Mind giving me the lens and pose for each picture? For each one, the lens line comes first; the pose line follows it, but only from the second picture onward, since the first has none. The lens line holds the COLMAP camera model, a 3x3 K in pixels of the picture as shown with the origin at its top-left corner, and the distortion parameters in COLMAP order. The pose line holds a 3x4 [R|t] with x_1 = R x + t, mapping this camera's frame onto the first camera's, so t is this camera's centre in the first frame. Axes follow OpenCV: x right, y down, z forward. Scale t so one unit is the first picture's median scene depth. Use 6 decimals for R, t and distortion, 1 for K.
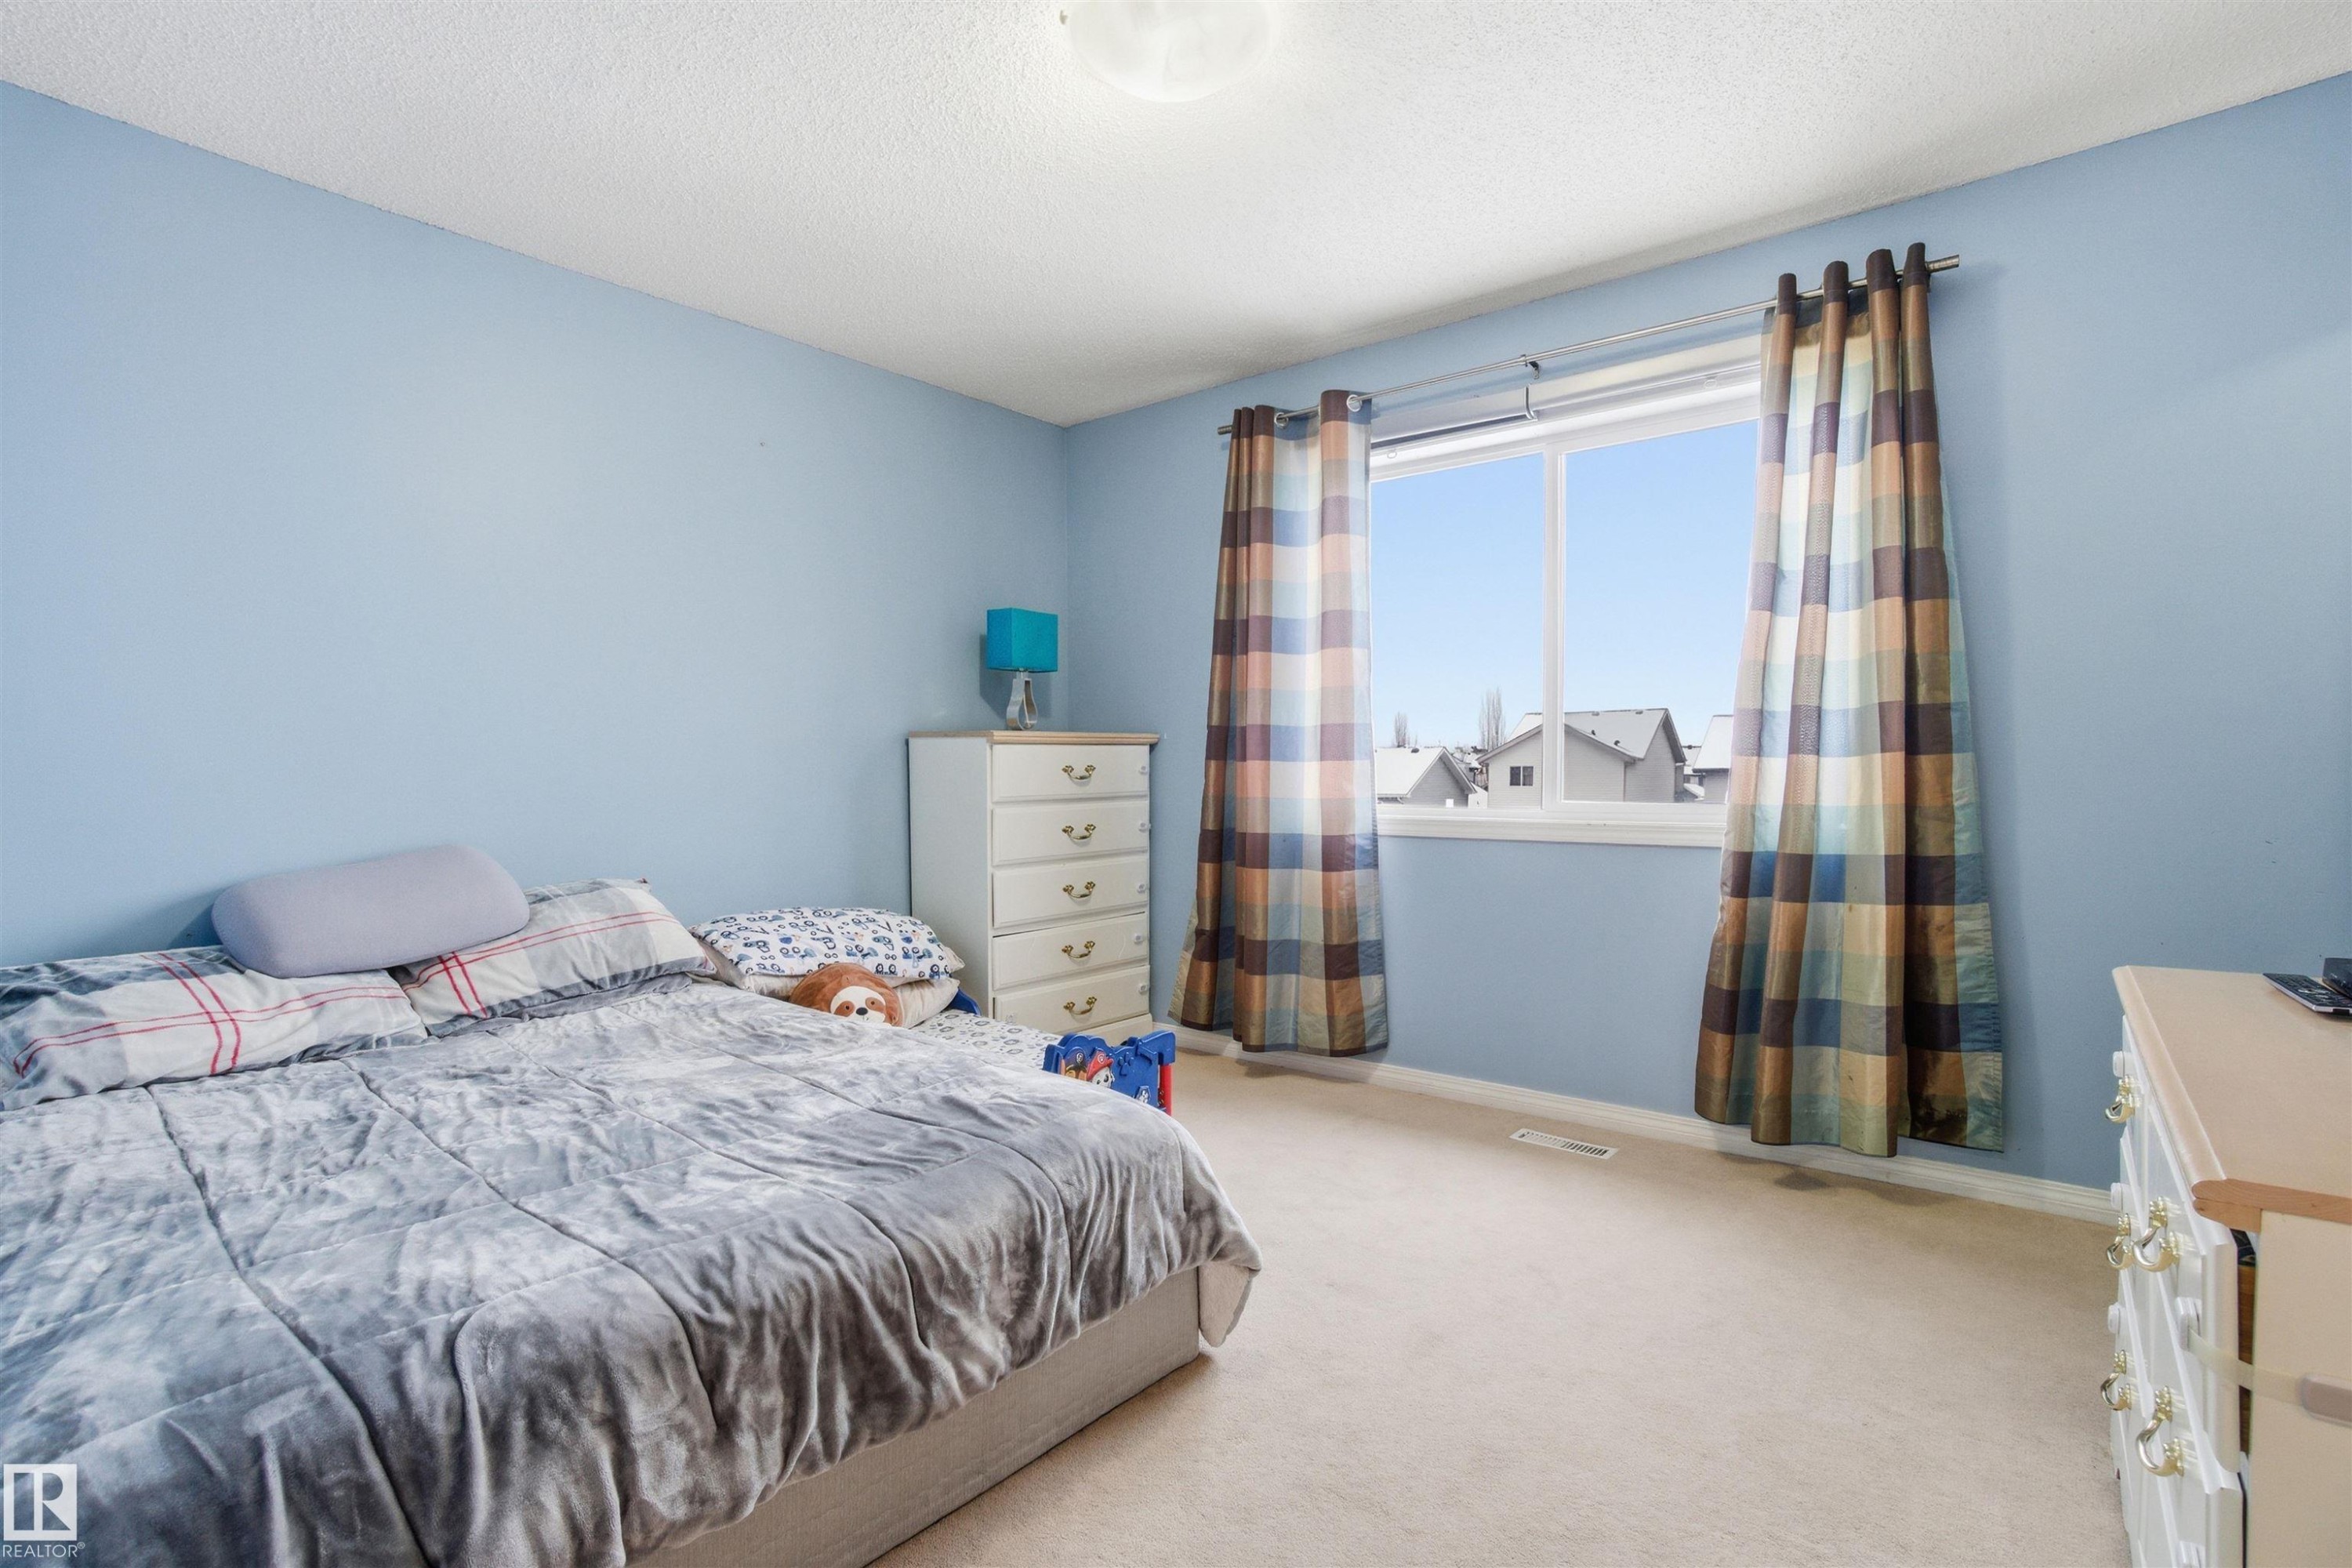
lens RADIAL K [[1062.2, 0, 1164.0], [0, 1062.2, 764.1], [0, 0, 1]] dist [-0.077720, 0.035219]
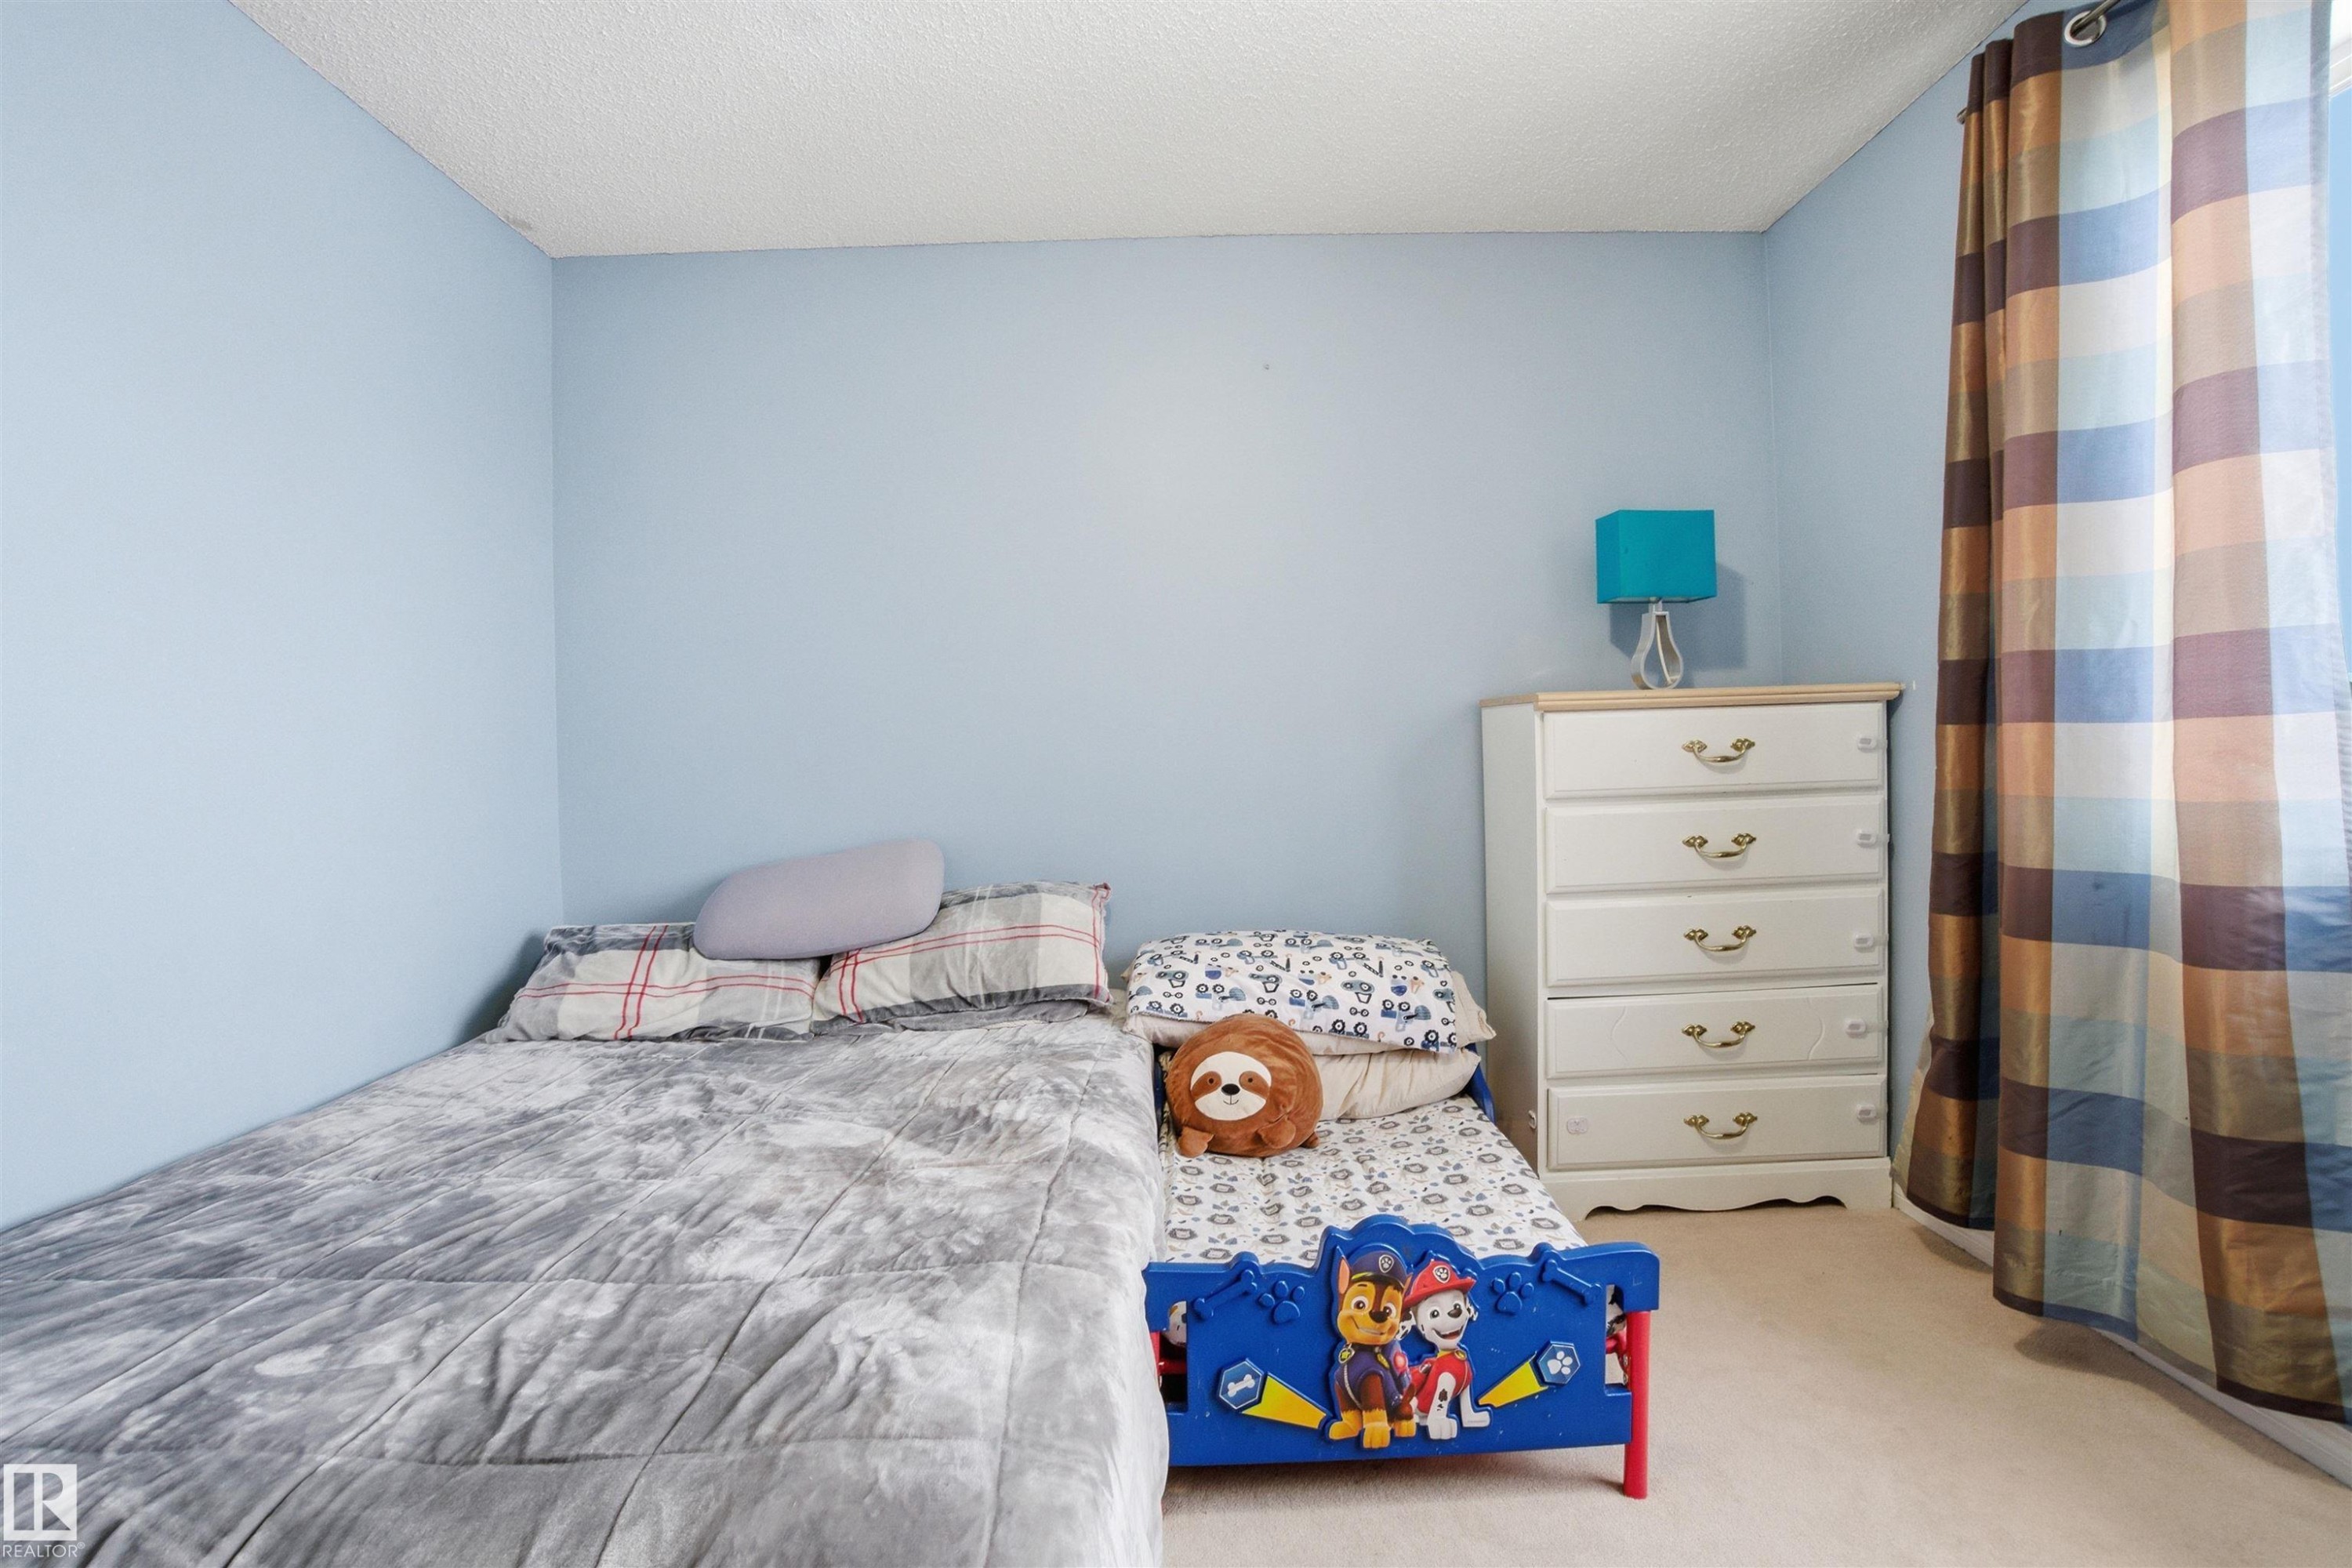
lens RADIAL K [[1067.3, 0, 1165.6], [0, 1067.3, 749.0], [0, 0, 1]] dist [-0.081761, 0.031292]
pose [[0.650315, -0.019098, -0.759424, 0.196821], [0.026634, 0.999643, -0.002331, -0.000762], [0.759197, -0.018711, 0.650591, 0.392002]]
